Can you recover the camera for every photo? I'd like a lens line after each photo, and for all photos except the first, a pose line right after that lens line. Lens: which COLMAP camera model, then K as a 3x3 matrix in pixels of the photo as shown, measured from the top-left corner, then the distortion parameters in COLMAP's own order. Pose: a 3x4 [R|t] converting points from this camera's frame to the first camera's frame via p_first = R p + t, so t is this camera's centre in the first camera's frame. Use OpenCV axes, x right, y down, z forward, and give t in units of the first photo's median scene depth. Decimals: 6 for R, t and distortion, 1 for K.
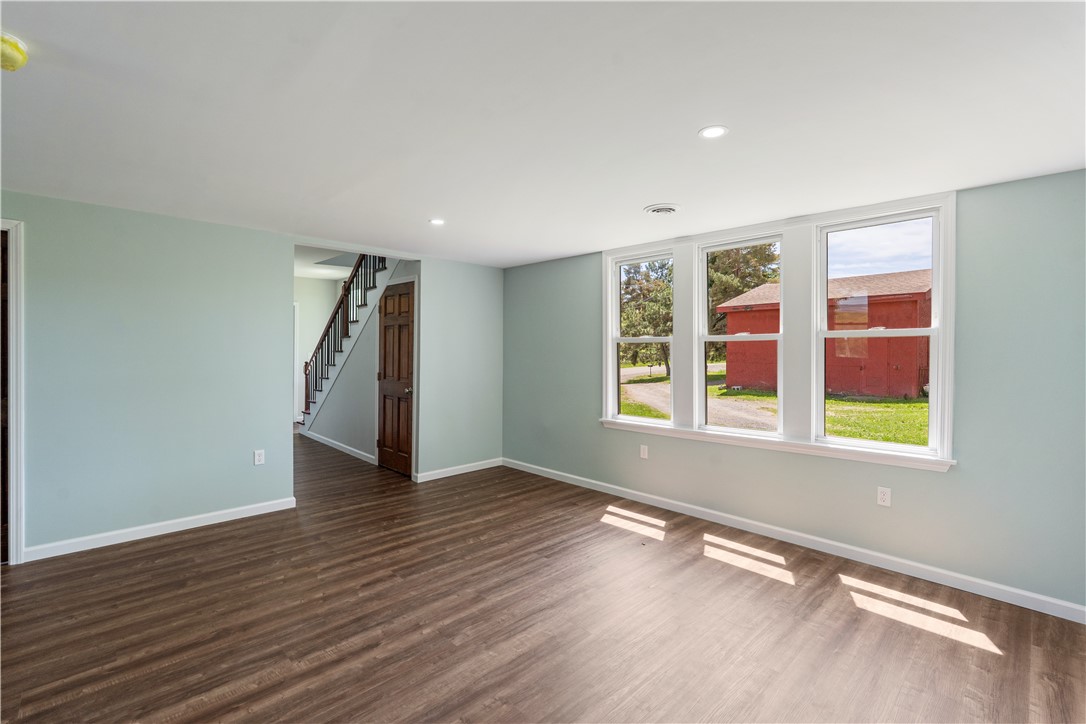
lens RADIAL K [[480.8, 0, 540.9], [0, 480.8, 355.4], [0, 0, 1]] dist [-0.000307, -0.000577]
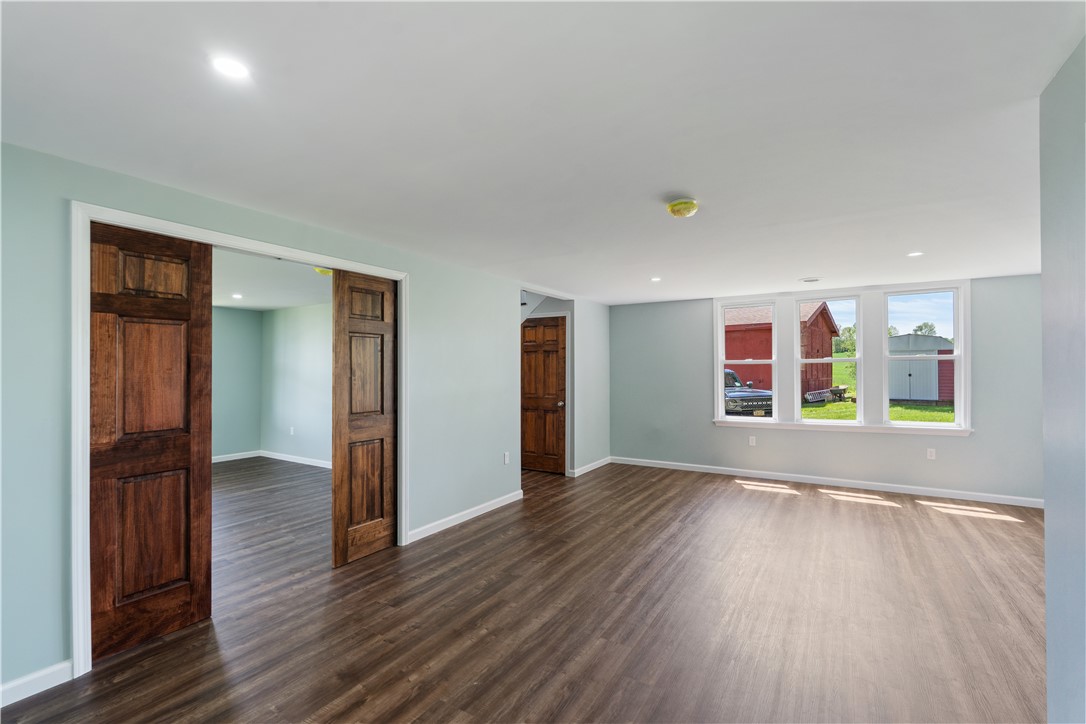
lens RADIAL K [[480.8, 0, 534.6], [0, 480.8, 366.2], [0, 0, 1]] dist [-0.000307, -0.000577]
pose [[0.969103, -0.009230, 0.246485, -0.844084], [0.013874, 0.999757, -0.017109, -0.005109], [-0.246267, 0.020000, 0.968996, -0.244229]]
